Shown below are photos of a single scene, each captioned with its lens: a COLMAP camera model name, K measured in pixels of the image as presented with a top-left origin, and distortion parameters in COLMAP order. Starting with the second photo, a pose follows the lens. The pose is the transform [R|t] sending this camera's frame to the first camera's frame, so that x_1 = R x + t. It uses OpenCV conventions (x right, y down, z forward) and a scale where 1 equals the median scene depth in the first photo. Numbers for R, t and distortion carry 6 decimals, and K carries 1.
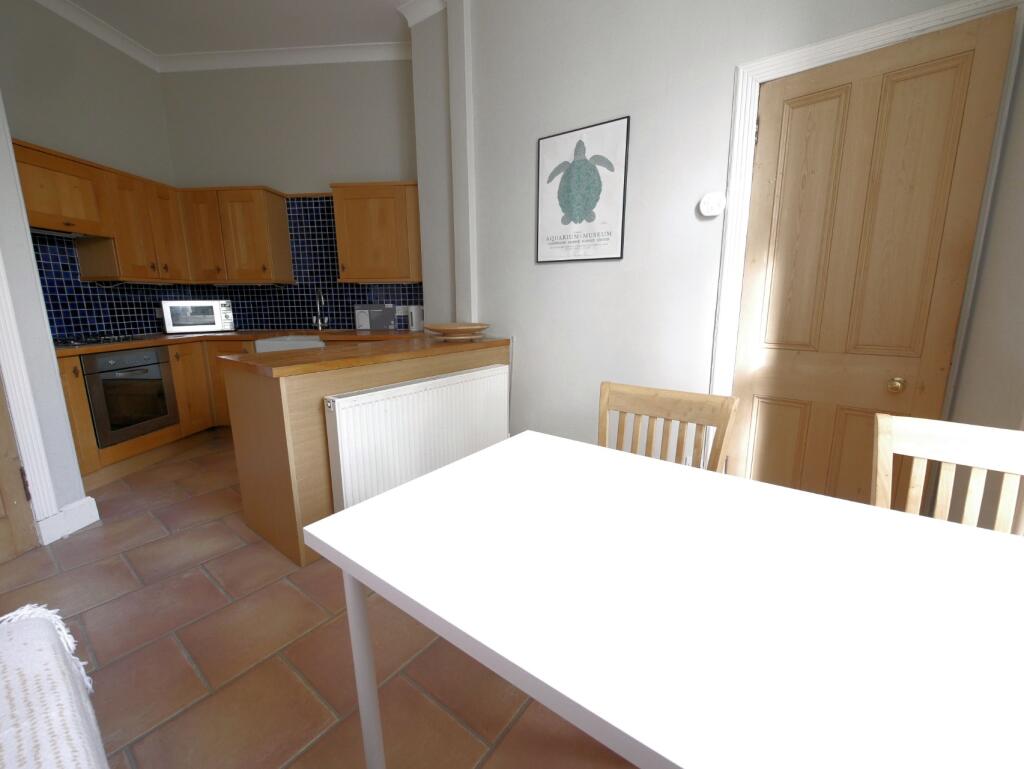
lens RADIAL K [[425.0, 0, 512.0], [0, 425.0, 384.5], [0, 0, 1]] dist [-0.002963, -0.000019]
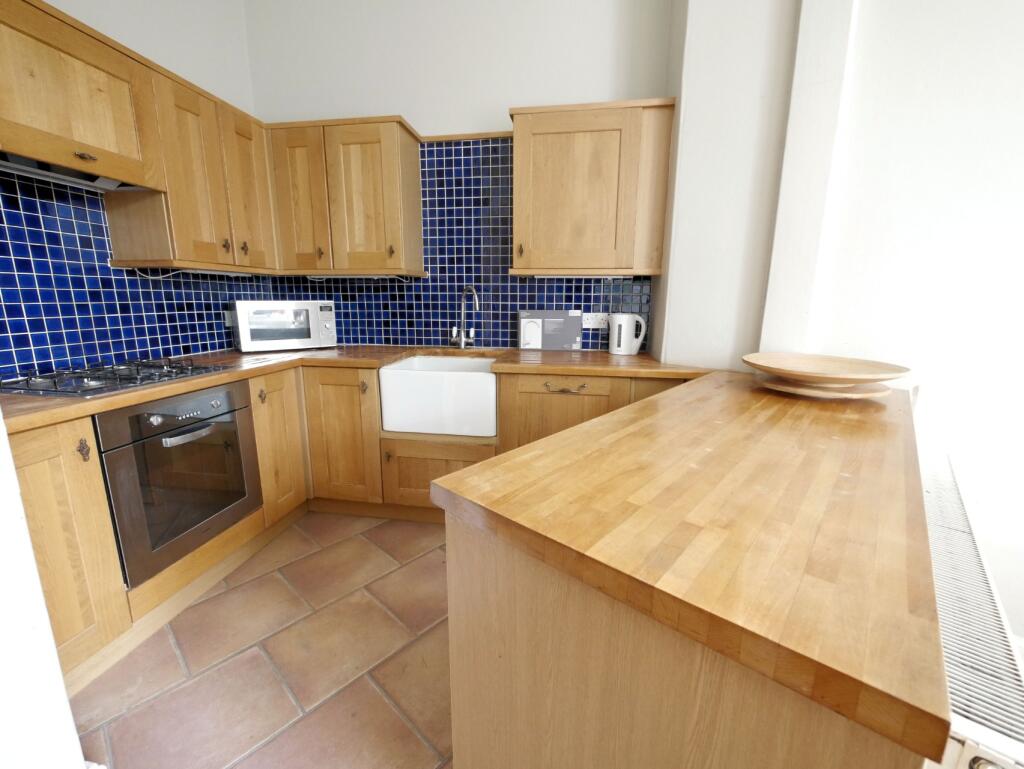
lens RADIAL K [[425.0, 0, 512.0], [0, 425.0, 384.5], [0, 0, 1]] dist [-0.002963, -0.000019]
pose [[0.997005, 0.028072, -0.072057, -0.362944], [-0.027711, 0.999598, 0.005995, -0.087060], [0.072197, -0.003980, 0.997382, 0.394419]]
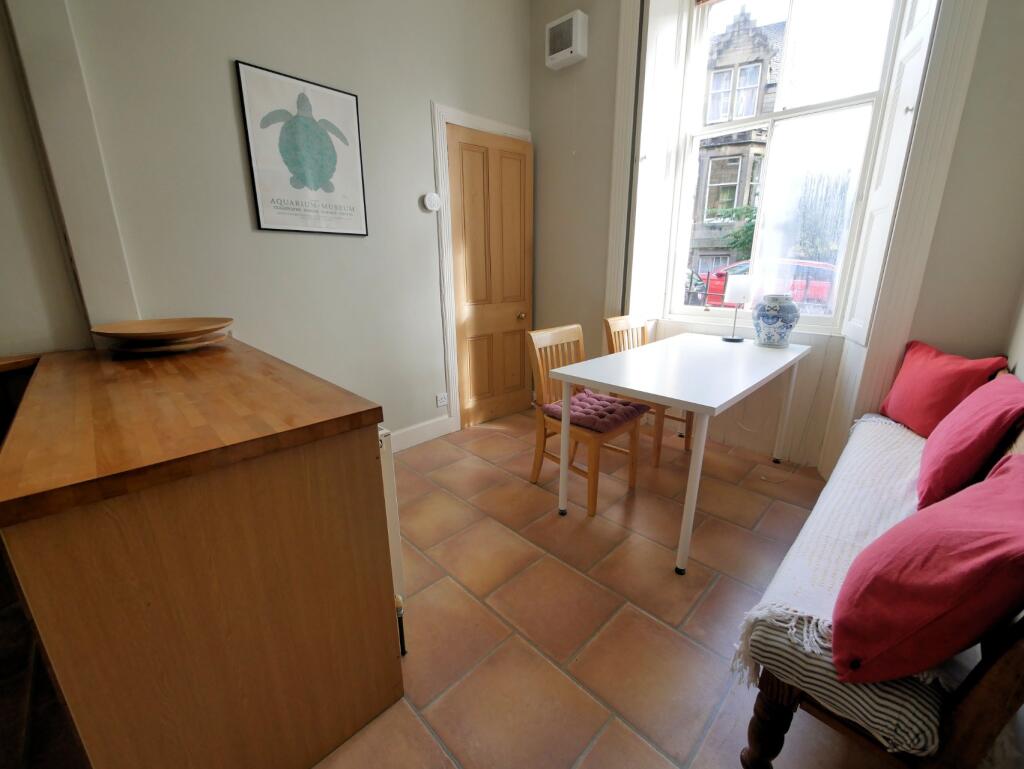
lens RADIAL K [[425.0, 0, 512.0], [0, 425.0, 384.5], [0, 0, 1]] dist [-0.002963, -0.000019]
pose [[0.133664, -0.263968, 0.955225, -0.527836], [0.203061, 0.950719, 0.234308, -0.081222], [-0.970000, 0.162651, 0.180678, 0.351655]]
